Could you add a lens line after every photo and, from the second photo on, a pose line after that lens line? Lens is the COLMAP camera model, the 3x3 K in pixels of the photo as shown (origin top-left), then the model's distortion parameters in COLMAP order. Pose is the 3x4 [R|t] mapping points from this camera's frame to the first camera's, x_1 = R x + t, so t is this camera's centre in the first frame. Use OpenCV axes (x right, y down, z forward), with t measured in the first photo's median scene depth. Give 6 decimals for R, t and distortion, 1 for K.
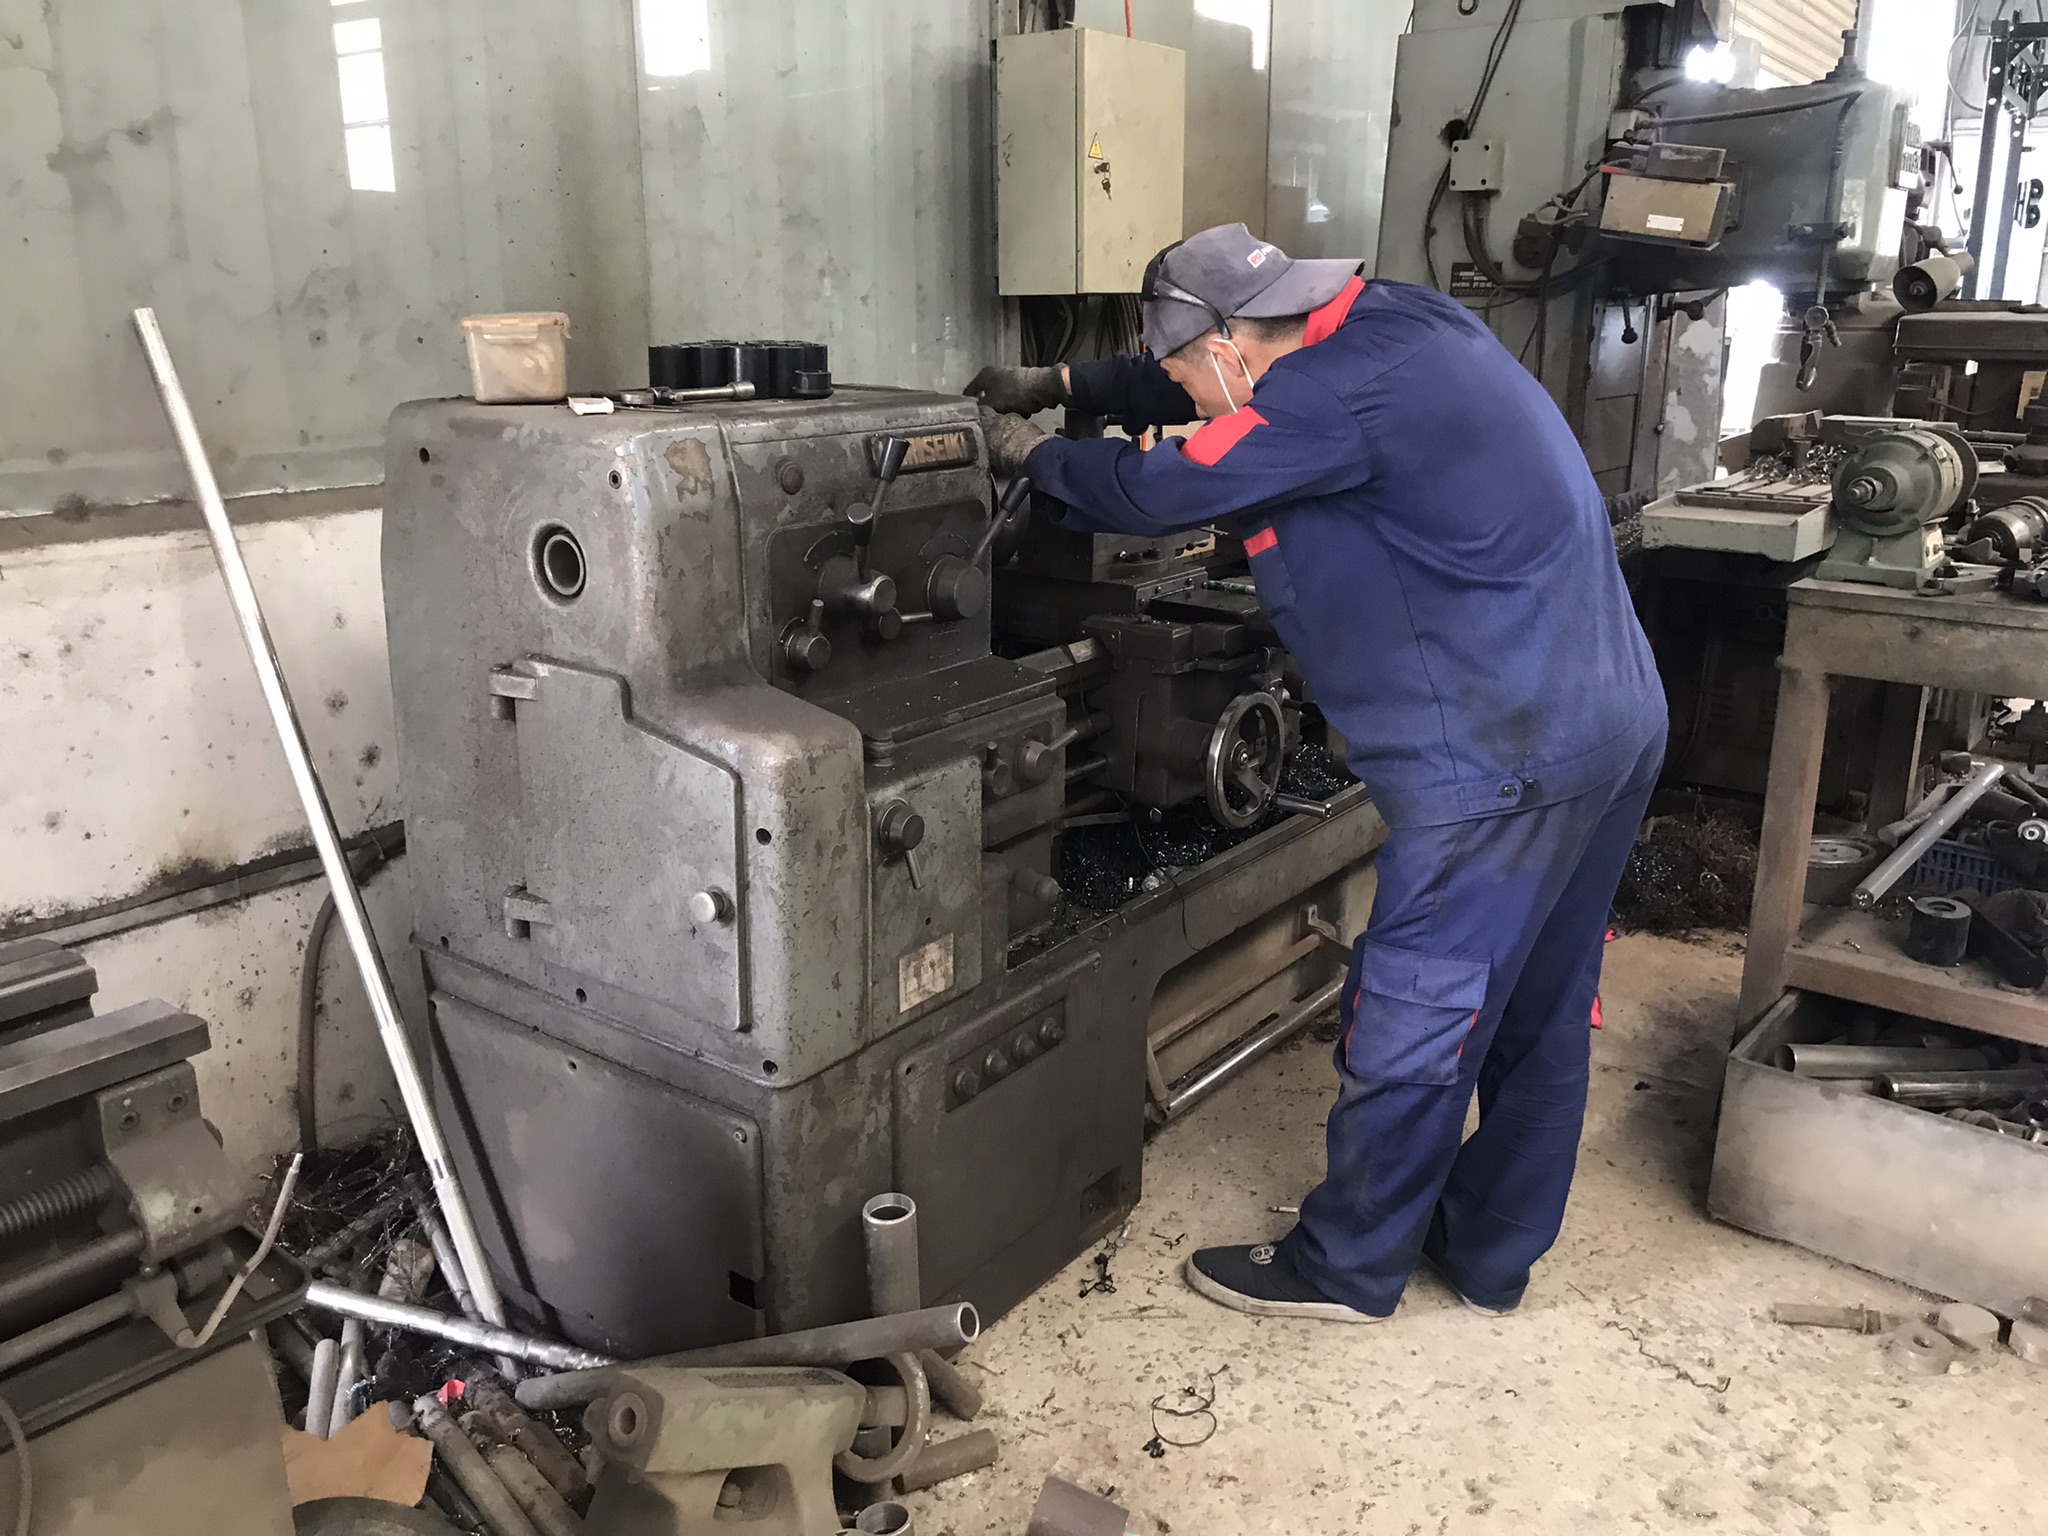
lens RADIAL K [[1667.1, 0, 1026.5], [0, 1667.1, 766.6], [0, 0, 1]] dist [0.004829, 0.016796]
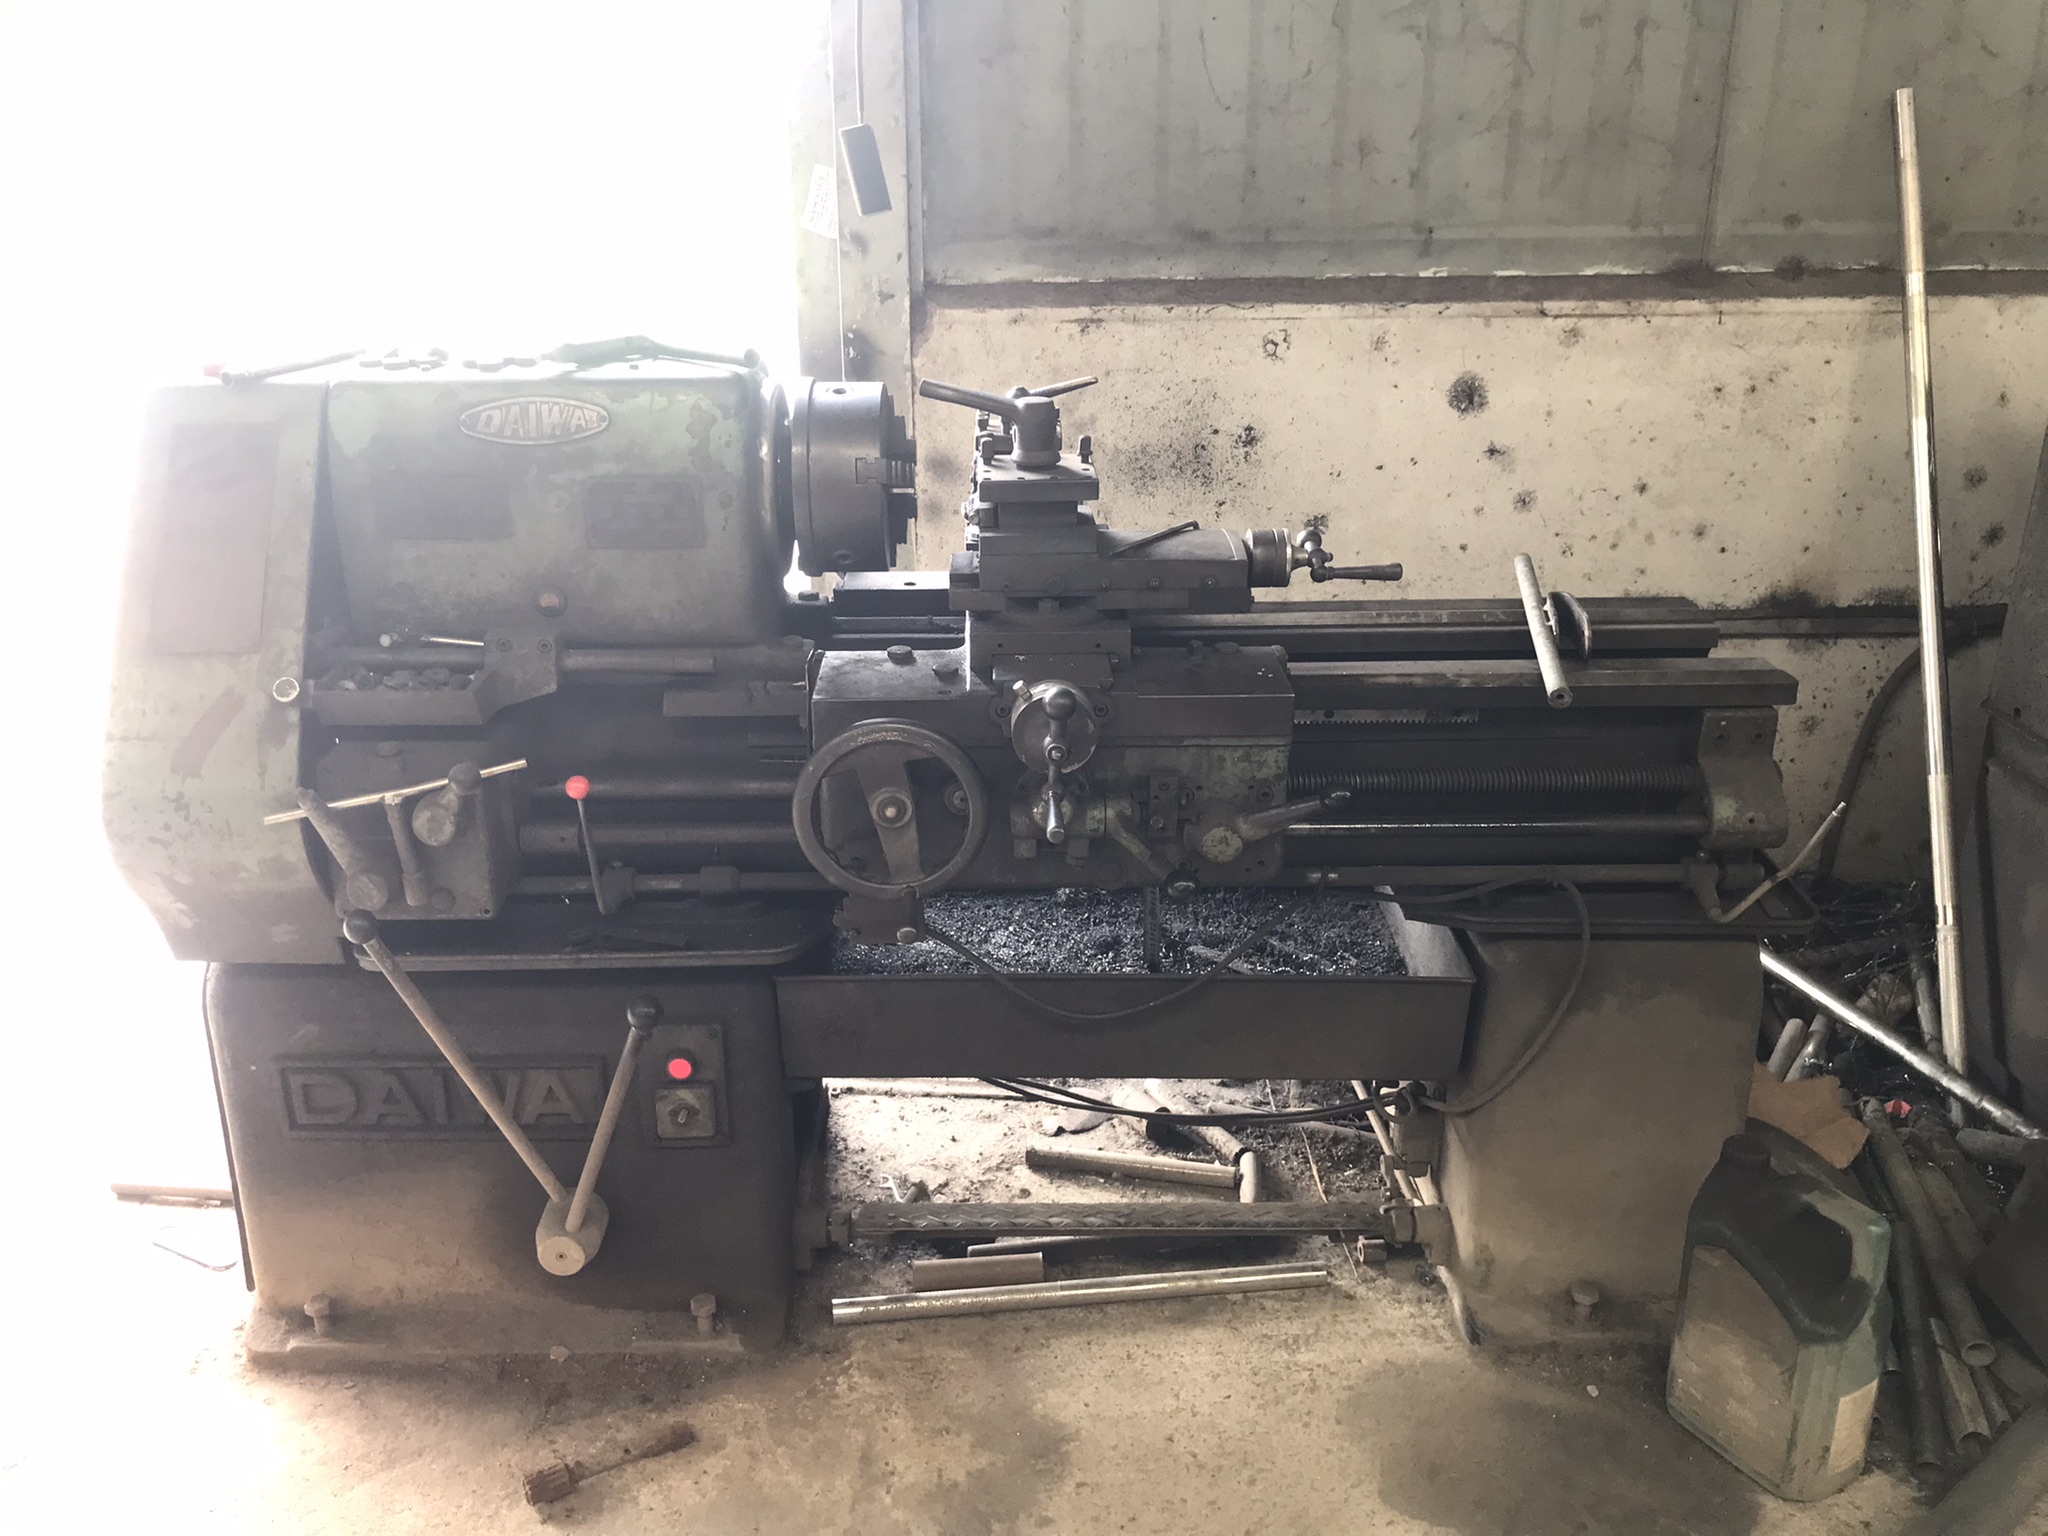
lens RADIAL K [[1667.1, 0, 1013.2], [0, 1667.1, 699.2], [0, 0, 1]] dist [0.004829, 0.016796]
pose [[0.603776, 0.264904, -0.751851, 0.050568], [-0.205209, 0.963033, 0.174517, 0.041407], [0.770288, 0.048917, 0.635817, -0.131585]]
